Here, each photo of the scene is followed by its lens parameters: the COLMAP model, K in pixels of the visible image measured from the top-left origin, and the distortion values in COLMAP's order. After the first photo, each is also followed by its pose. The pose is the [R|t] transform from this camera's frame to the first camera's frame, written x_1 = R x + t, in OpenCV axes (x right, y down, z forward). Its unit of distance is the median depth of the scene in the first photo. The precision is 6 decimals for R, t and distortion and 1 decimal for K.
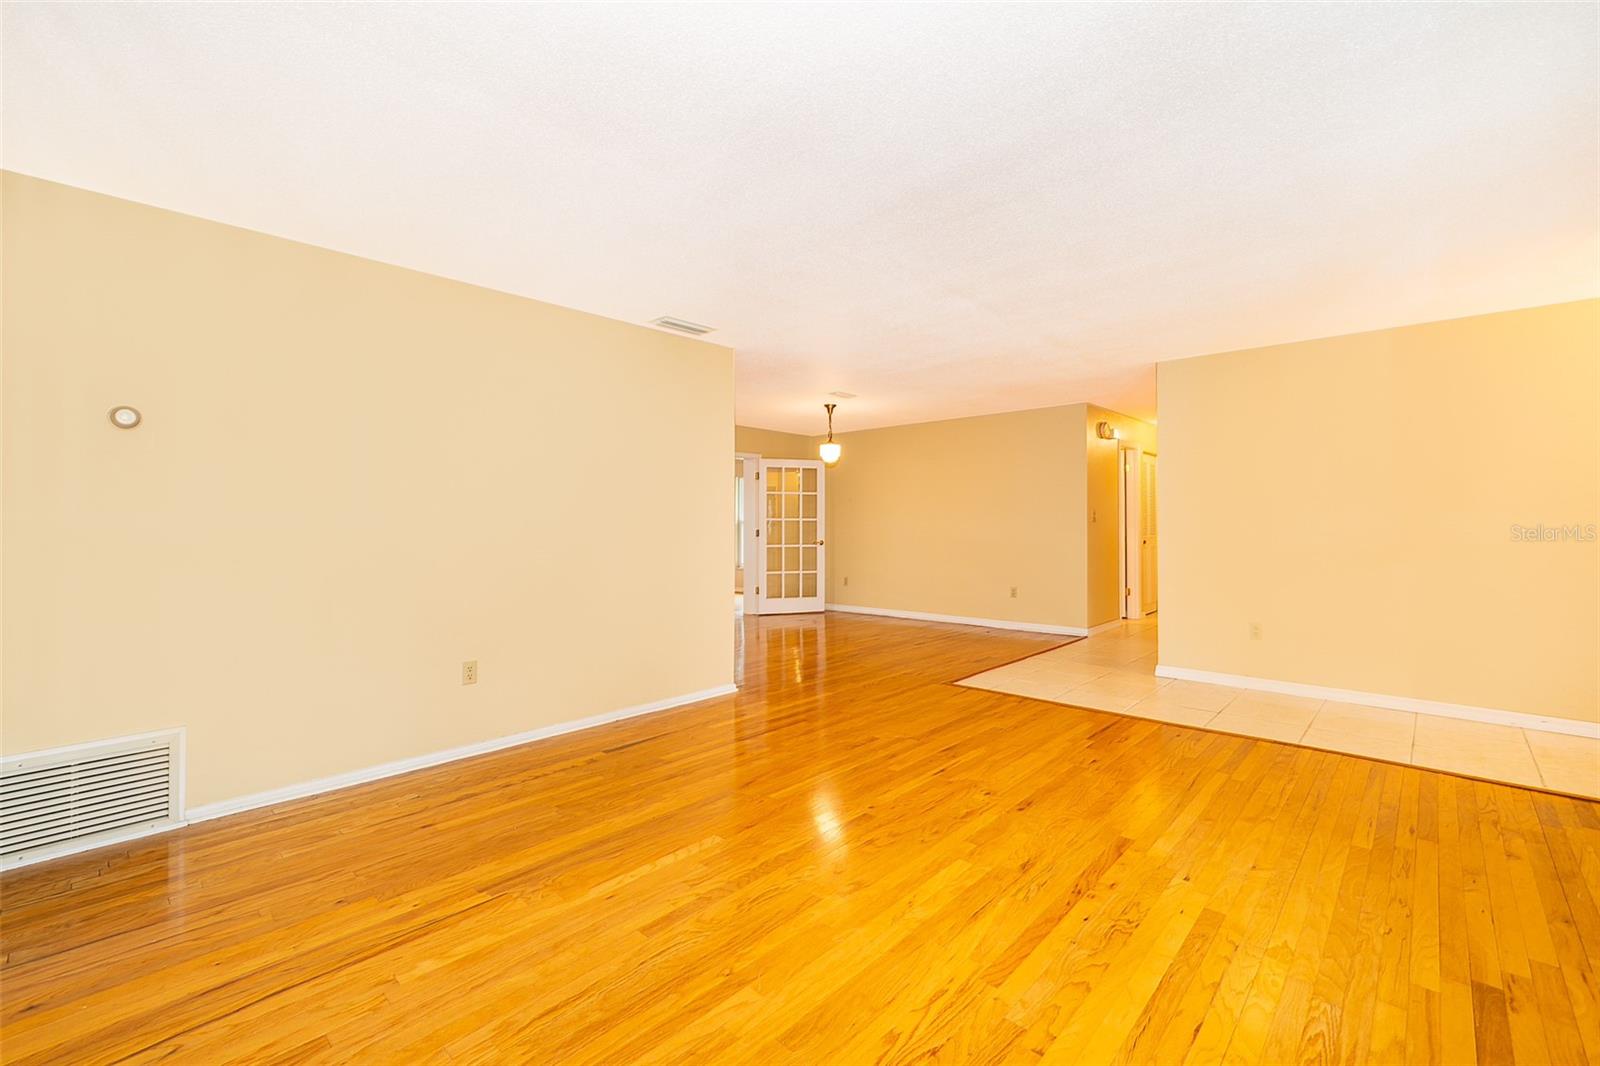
lens RADIAL K [[672.0, 0, 807.9], [0, 672.0, 512.0], [0, 0, 1]] dist [0.001596, 0.000696]
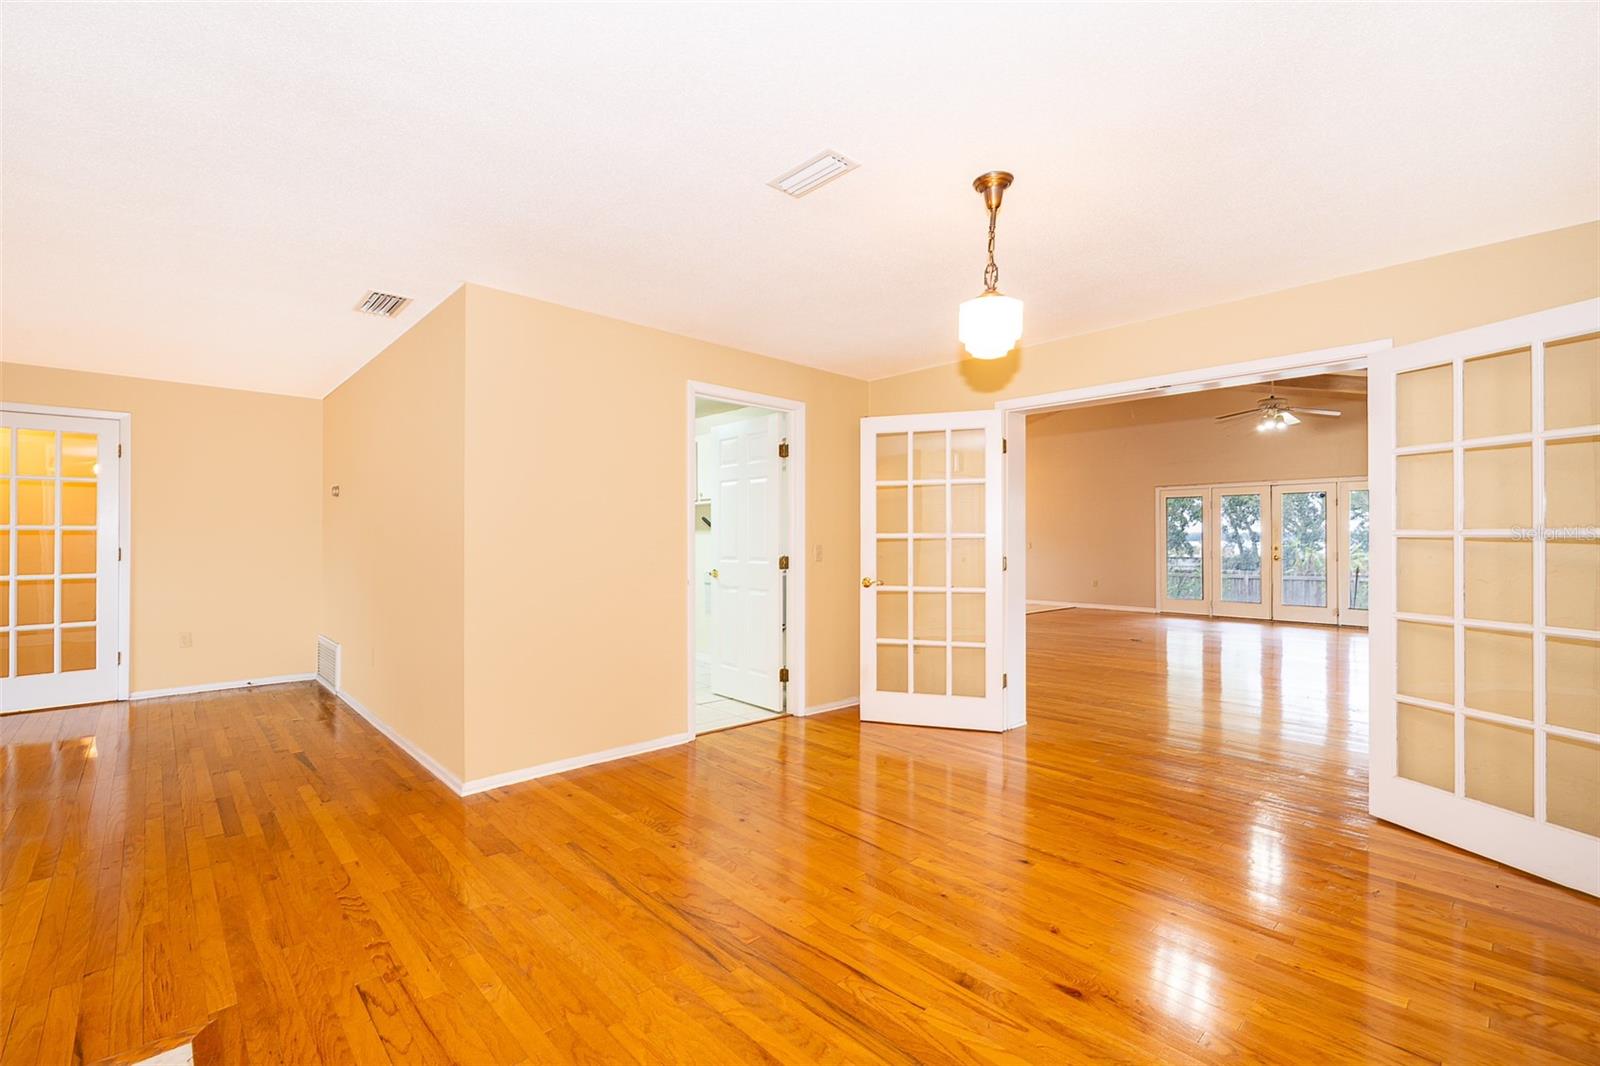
lens RADIAL K [[685.5, 0, 801.9], [0, 685.5, 537.5], [0, 0, 1]] dist [-0.000616, 0.000018]
pose [[-0.071542, -0.005075, -0.997425, 0.885901], [0.014451, 0.999877, -0.006124, 0.033170], [0.997333, -0.014852, -0.071460, 2.247242]]
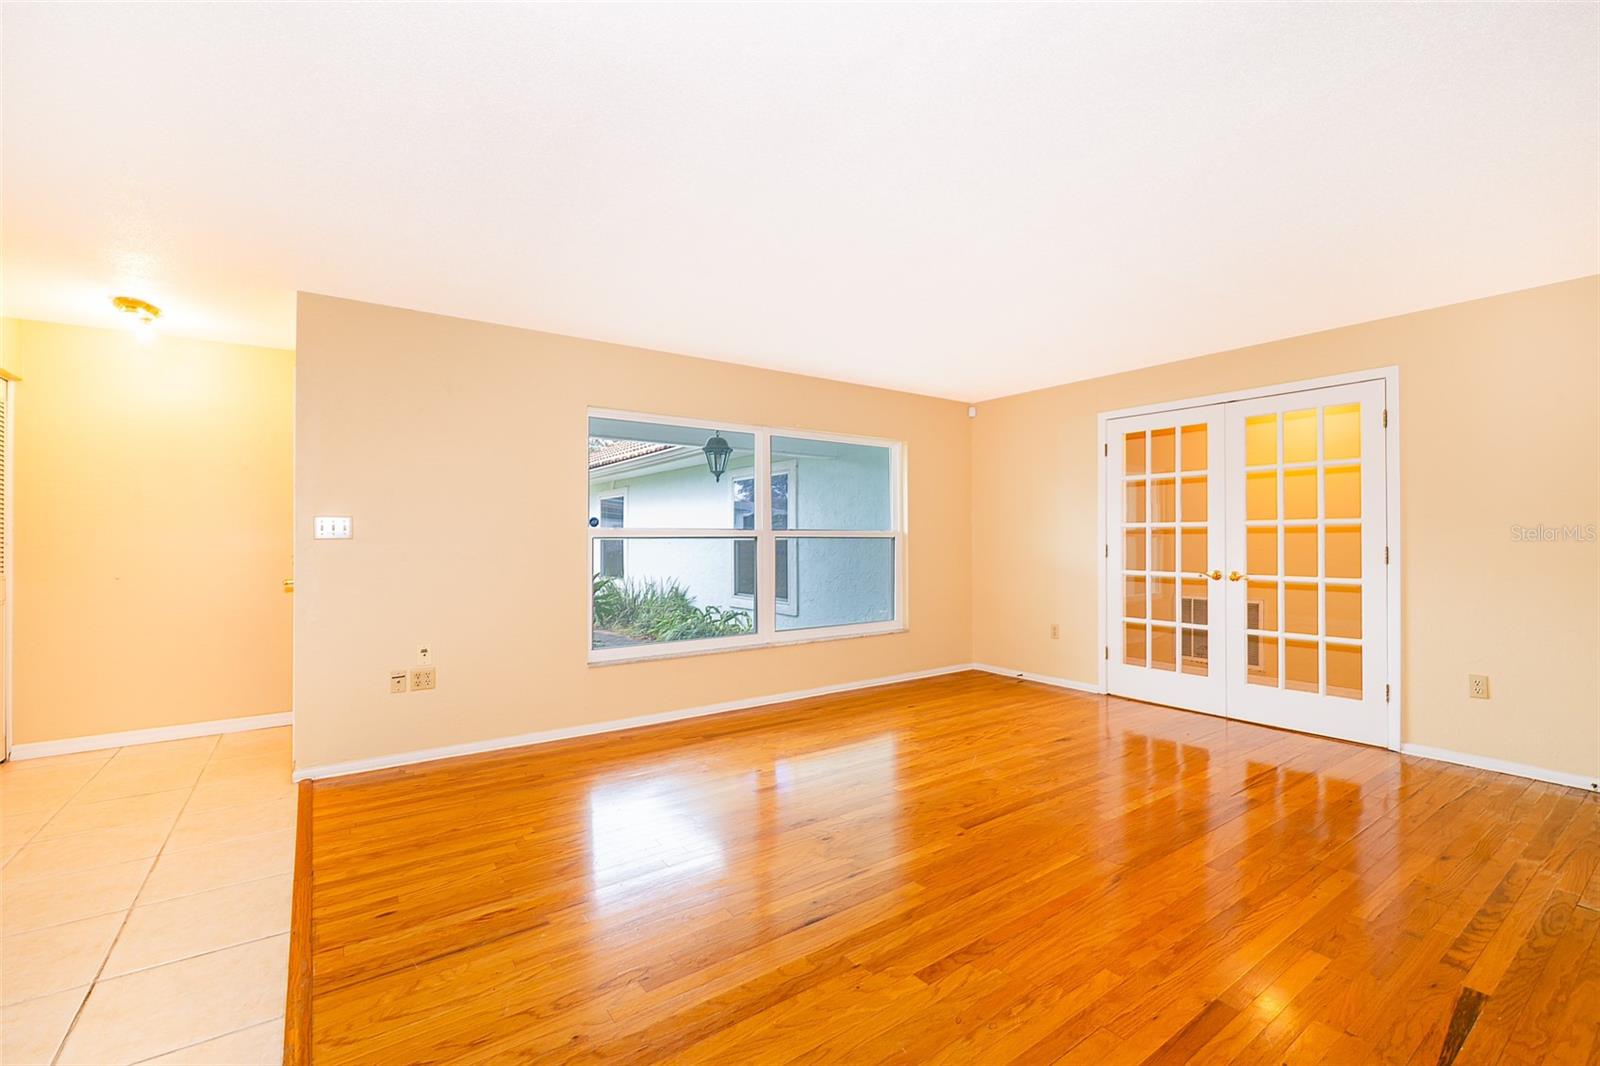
lens RADIAL K [[685.5, 0, 801.9], [0, 685.5, 537.5], [0, 0, 1]] dist [-0.000616, 0.000018]
pose [[-0.977439, 0.002962, 0.211199, 0.102830], [-0.000089, 0.999896, -0.014435, 0.025254], [-0.211220, -0.014128, -0.977336, 1.919039]]
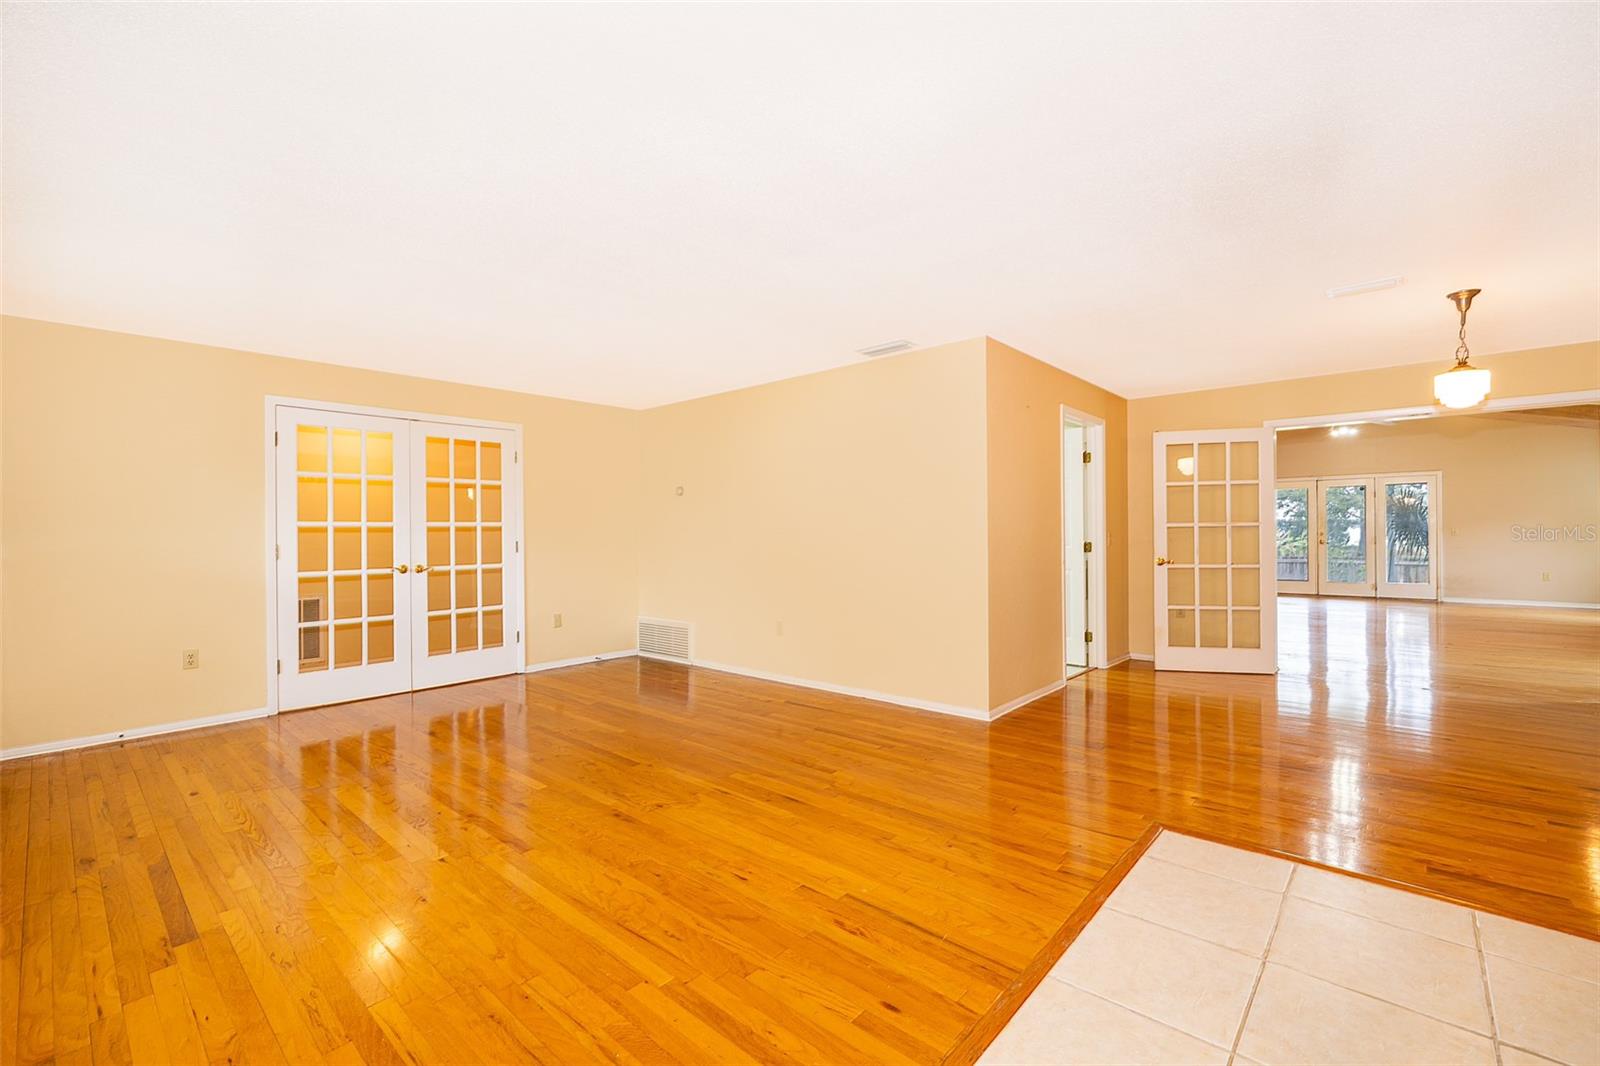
lens RADIAL K [[685.5, 0, 801.9], [0, 685.5, 537.5], [0, 0, 1]] dist [-0.000616, 0.000018]
pose [[0.018278, 0.007677, -0.999803, 1.286680], [0.023624, 0.999688, 0.008108, 0.016898], [0.999554, -0.023768, 0.018091, 1.202083]]
